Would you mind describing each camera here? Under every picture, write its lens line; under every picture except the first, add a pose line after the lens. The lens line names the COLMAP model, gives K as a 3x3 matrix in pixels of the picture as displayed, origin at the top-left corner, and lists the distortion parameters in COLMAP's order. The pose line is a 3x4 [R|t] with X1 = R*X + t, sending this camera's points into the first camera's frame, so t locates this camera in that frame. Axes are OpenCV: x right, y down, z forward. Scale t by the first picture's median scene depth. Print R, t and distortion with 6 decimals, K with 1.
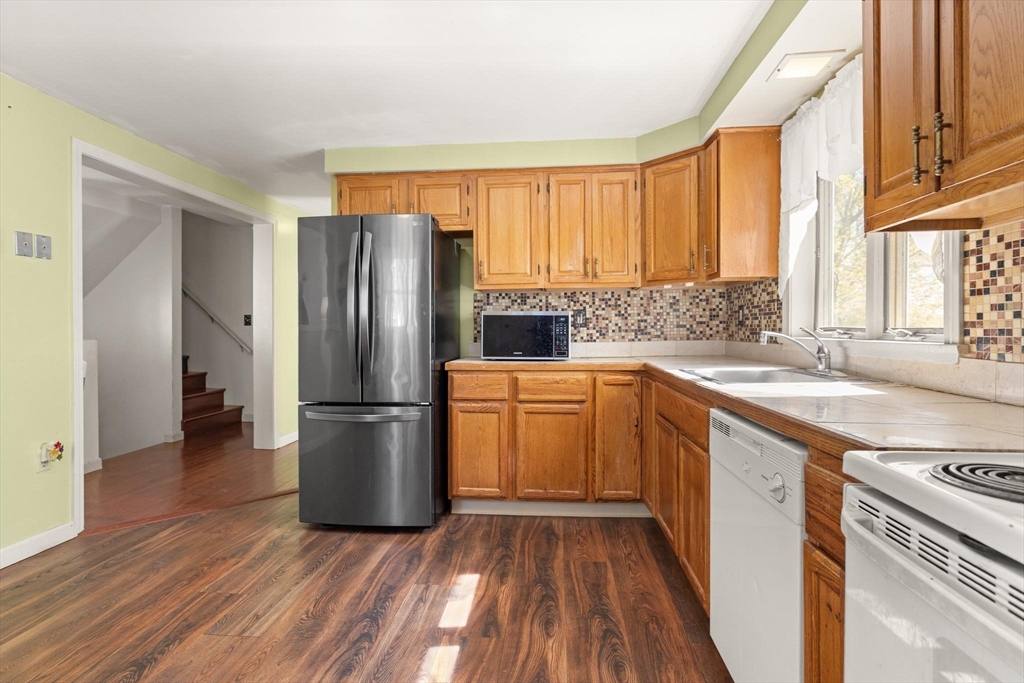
lens RADIAL K [[497.6, 0, 514.8], [0, 497.6, 332.8], [0, 0, 1]] dist [-0.002460, -0.000556]
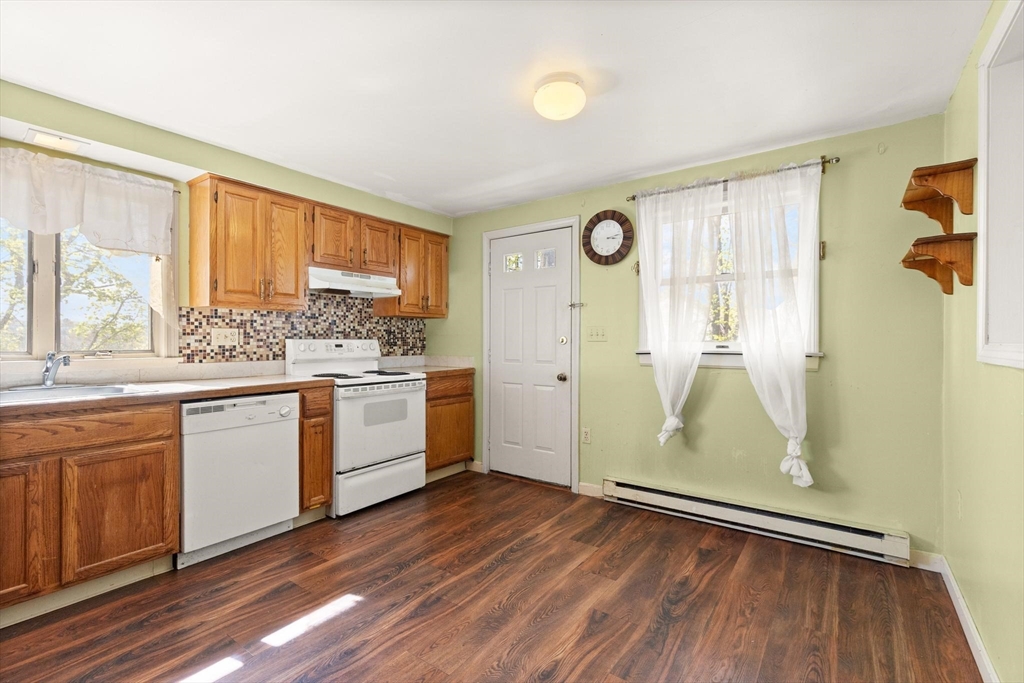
lens RADIAL K [[460.1, 0, 512.0], [0, 460.1, 341.5], [0, 0, 1]] dist [0.001477, -0.000007]
pose [[-0.852483, 0.000123, 0.522755, -0.781778], [0.005965, 0.999937, 0.009492, -0.031177], [-0.522721, 0.011210, -0.852430, 1.091425]]
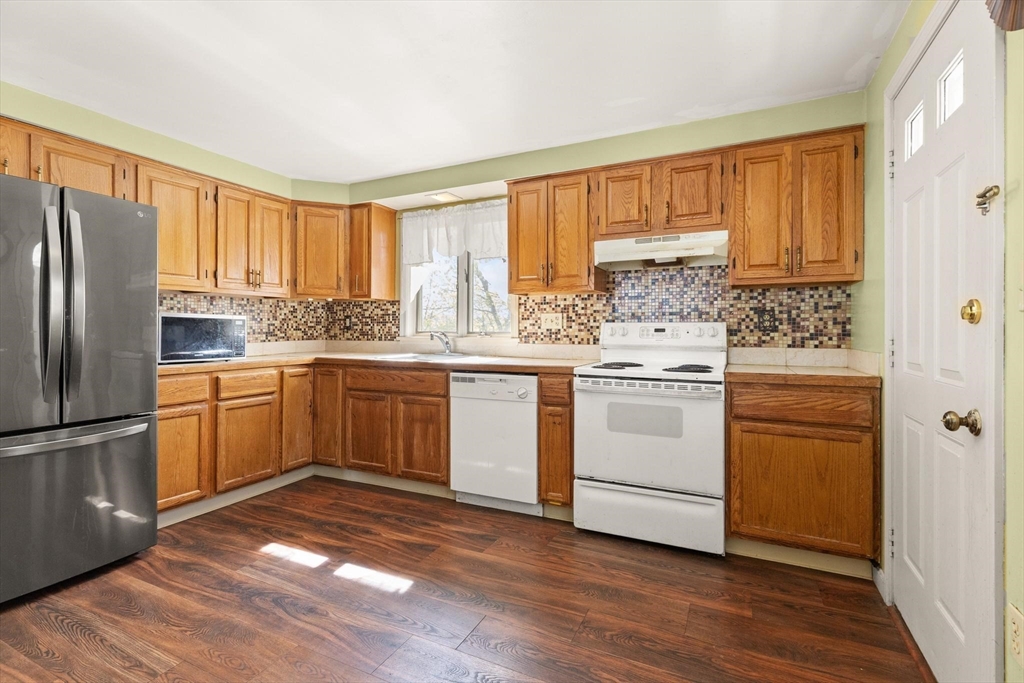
lens RADIAL K [[462.1, 0, 513.9], [0, 462.1, 329.2], [0, 0, 1]] dist [0.002391, 0.000114]
pose [[0.362144, 0.008109, 0.932087, -0.787384], [0.003901, 0.999940, -0.010215, 0.000480], [-0.932114, 0.007336, 0.362091, 0.072176]]
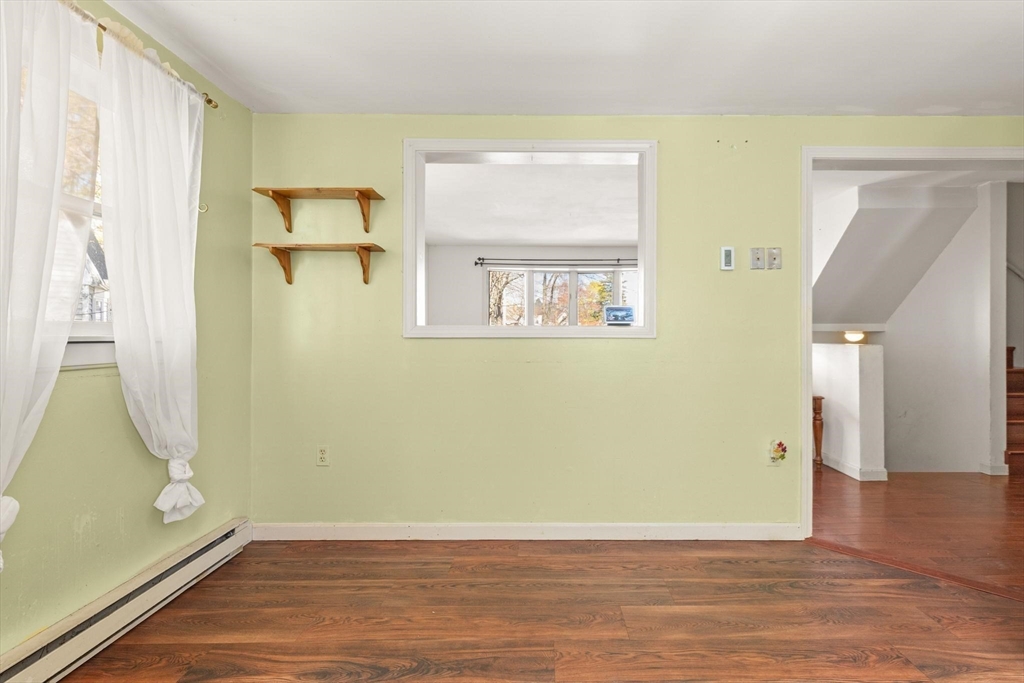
lens RADIAL K [[479.9, 0, 551.9], [0, 479.9, 333.4], [0, 0, 1]] dist [0.002931, 0.000298]
pose [[0.094077, 0.000183, -0.995565, 0.043045], [-0.009409, 0.999955, -0.000705, -0.004260], [0.995520, 0.009433, 0.094075, 0.414583]]
